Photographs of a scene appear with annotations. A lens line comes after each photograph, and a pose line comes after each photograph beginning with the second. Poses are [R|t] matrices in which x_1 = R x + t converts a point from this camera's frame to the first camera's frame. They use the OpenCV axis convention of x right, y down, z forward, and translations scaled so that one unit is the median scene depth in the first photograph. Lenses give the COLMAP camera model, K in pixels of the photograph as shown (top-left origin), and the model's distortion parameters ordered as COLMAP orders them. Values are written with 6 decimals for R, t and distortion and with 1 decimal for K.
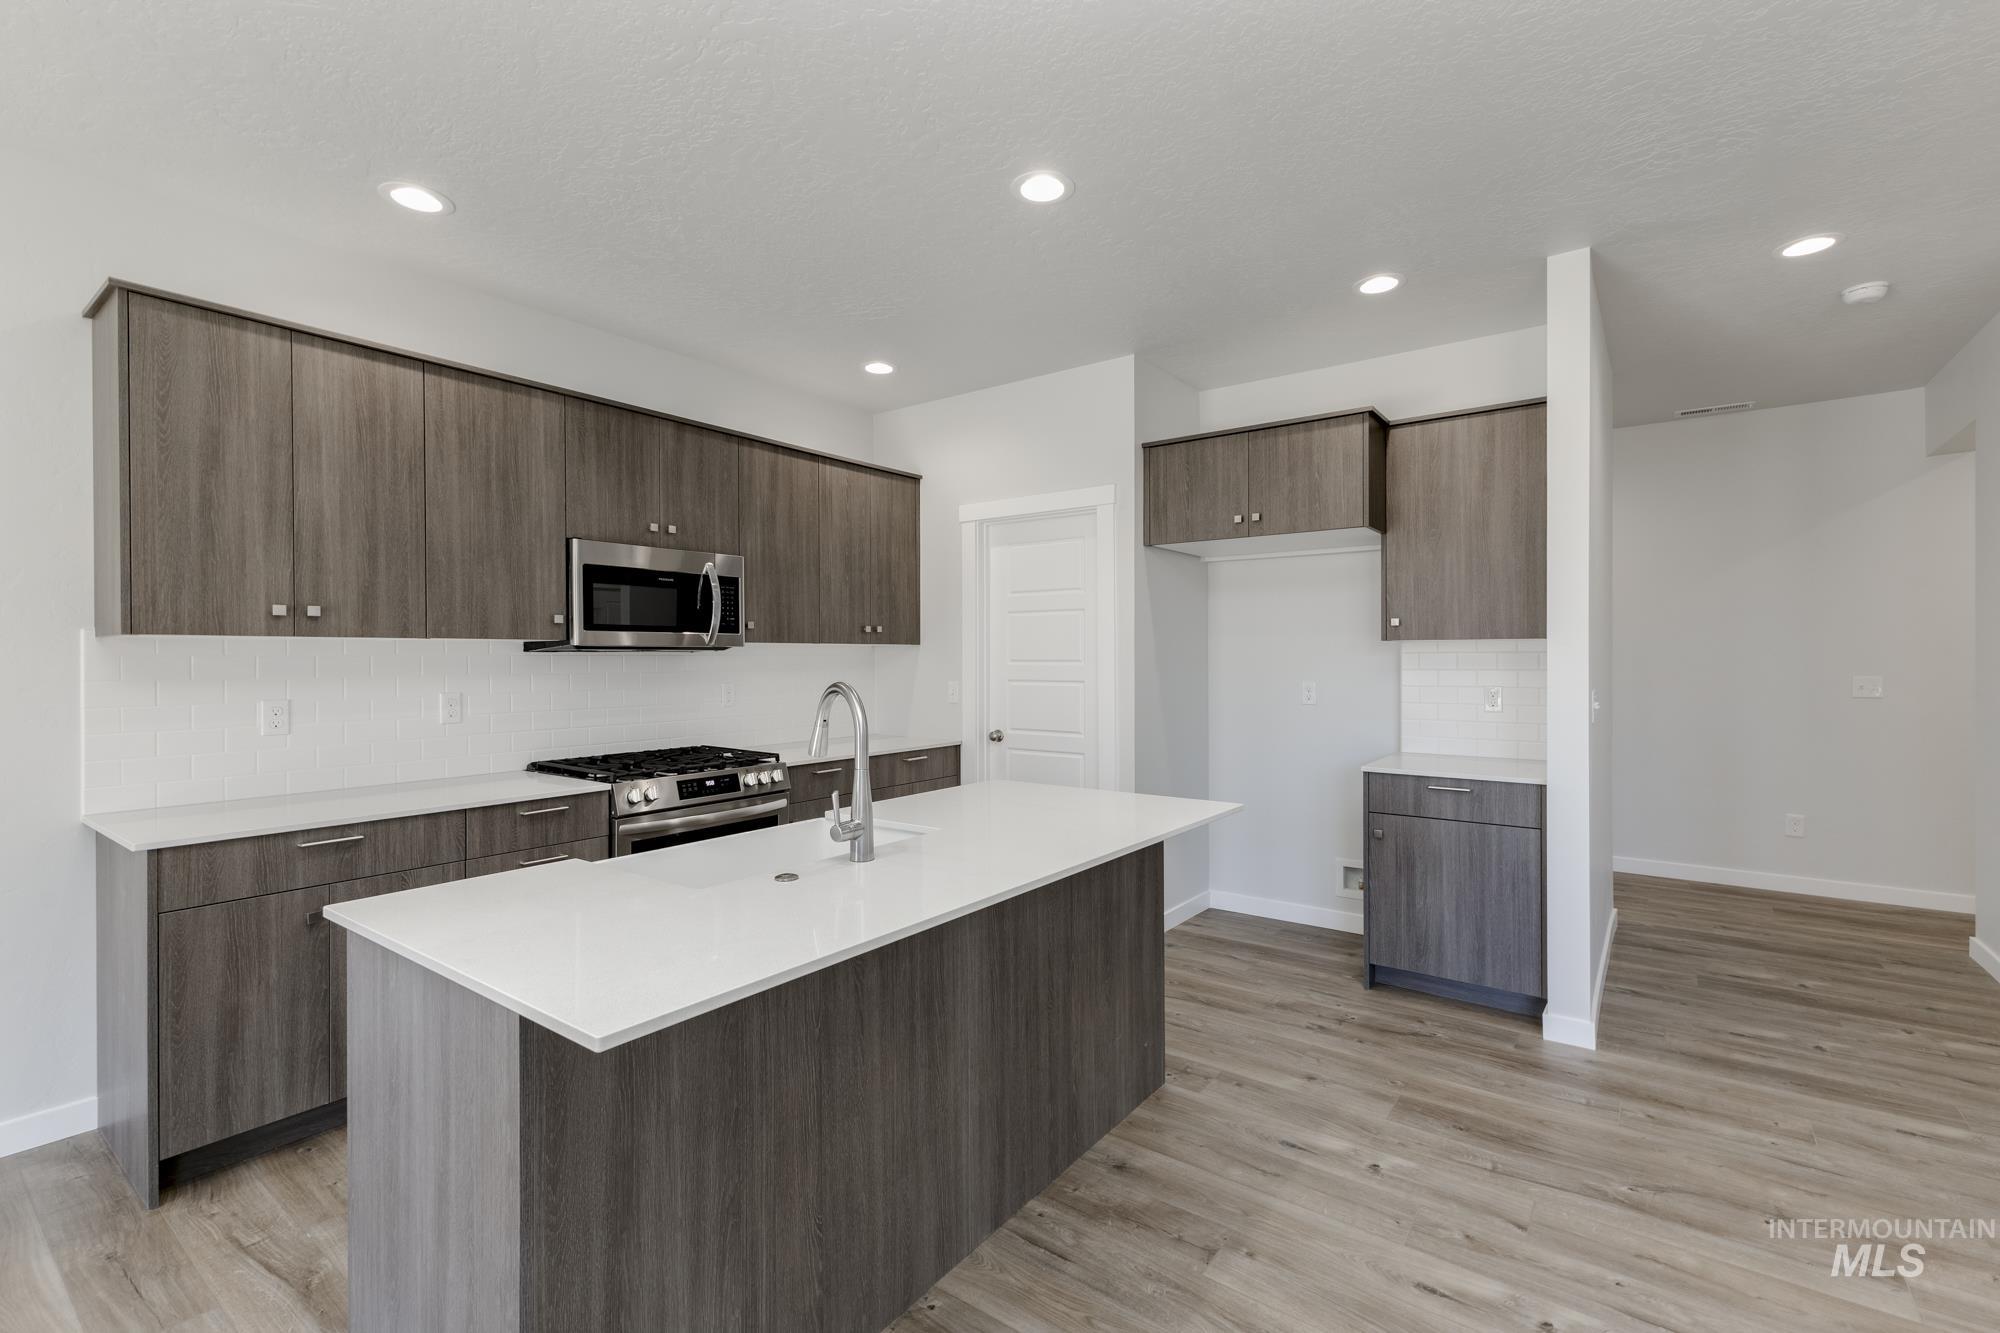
lens RADIAL K [[856.7, 0, 1005.8], [0, 856.7, 665.4], [0, 0, 1]] dist [0.005772, -0.000226]
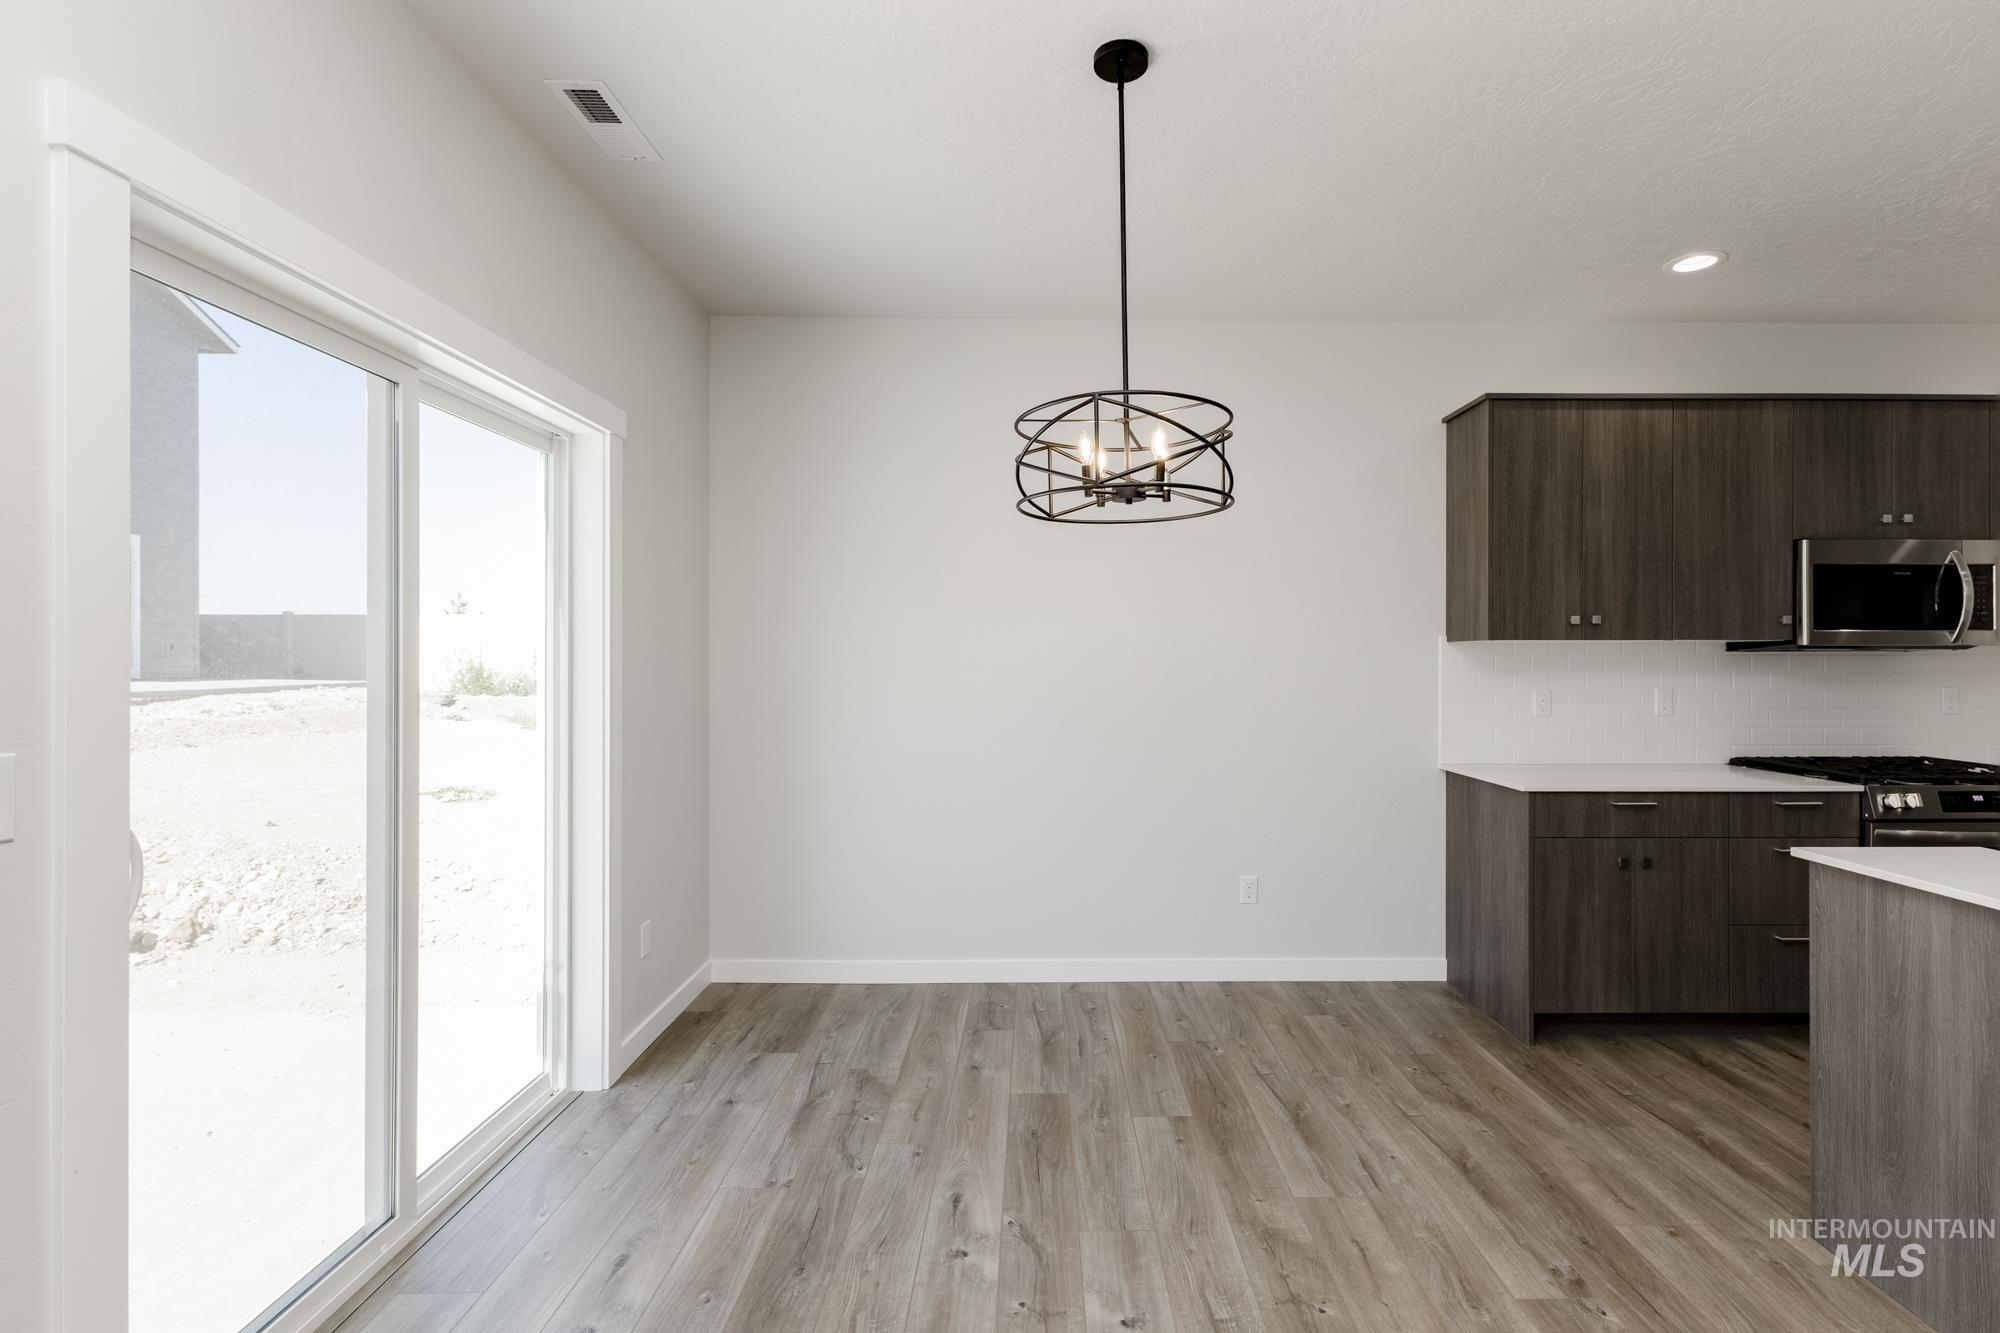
lens RADIAL K [[915.5, 0, 1070.1], [0, 915.5, 664.2], [0, 0, 1]] dist [0.003980, 0.000159]
pose [[0.615123, 0.007859, -0.788392, -0.198129], [-0.008856, 0.999956, 0.003058, 0.003878], [0.788382, 0.005100, 0.615165, -0.383709]]
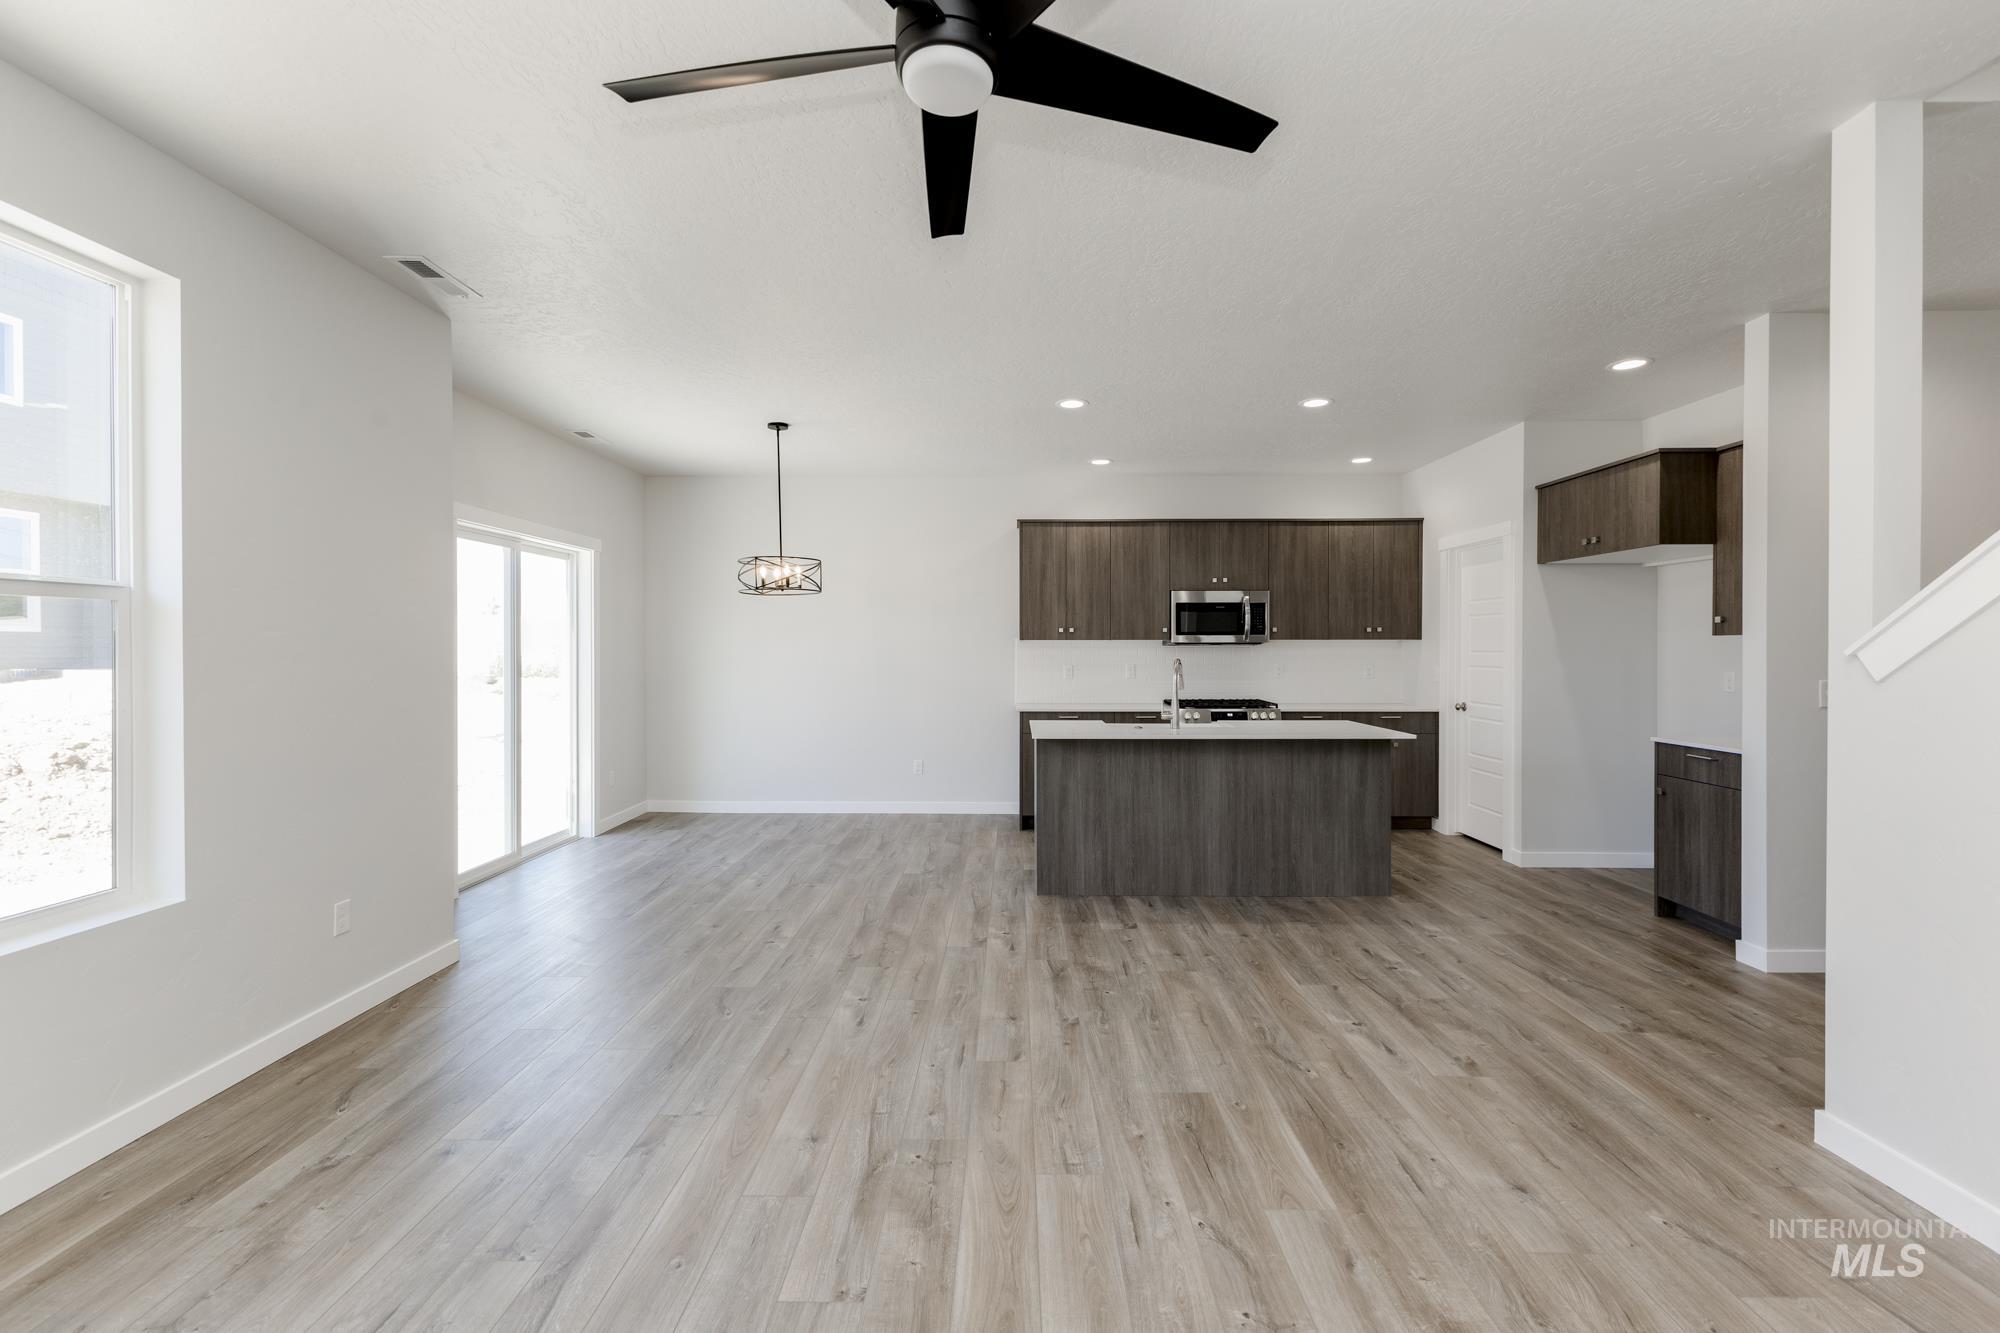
lens RADIAL K [[860.9, 0, 1007.3], [0, 860.9, 650.4], [0, 0, 1]] dist [0.002385, -0.000087]
pose [[0.584830, 0.003661, -0.811147, 1.039841], [-0.008945, 0.999958, -0.001936, 0.003006], [0.811106, 0.008388, 0.584839, -0.584815]]
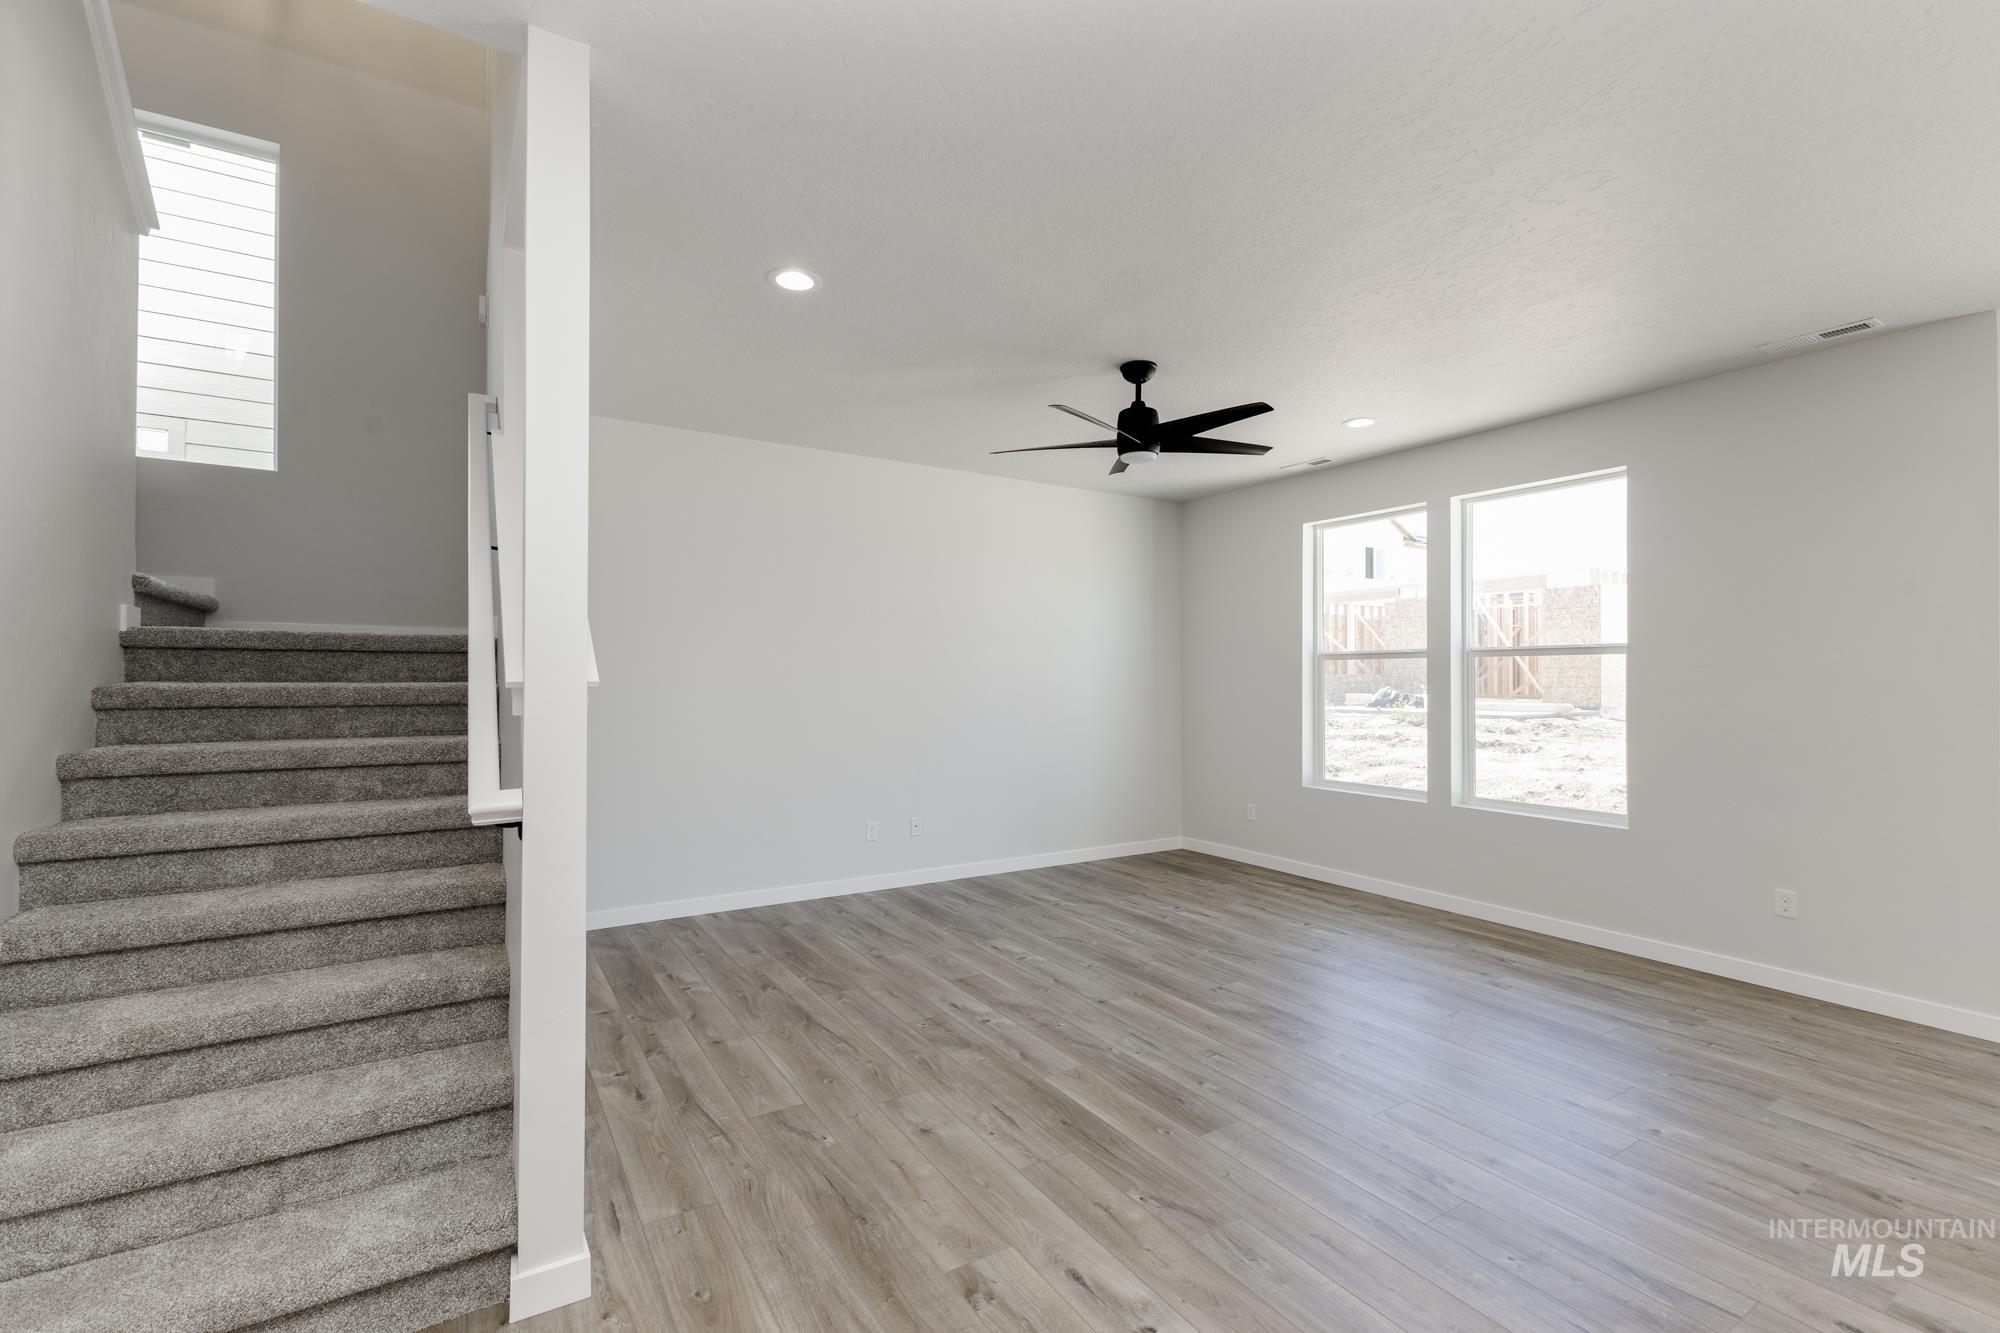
lens RADIAL K [[856.7, 0, 1005.8], [0, 856.7, 665.4], [0, 0, 1]] dist [0.005772, -0.000226]
pose [[-0.932122, 0.005766, 0.362100, 0.311920], [0.003970, 0.999976, -0.005702, -0.010639], [-0.362124, -0.003878, -0.932122, 0.976378]]
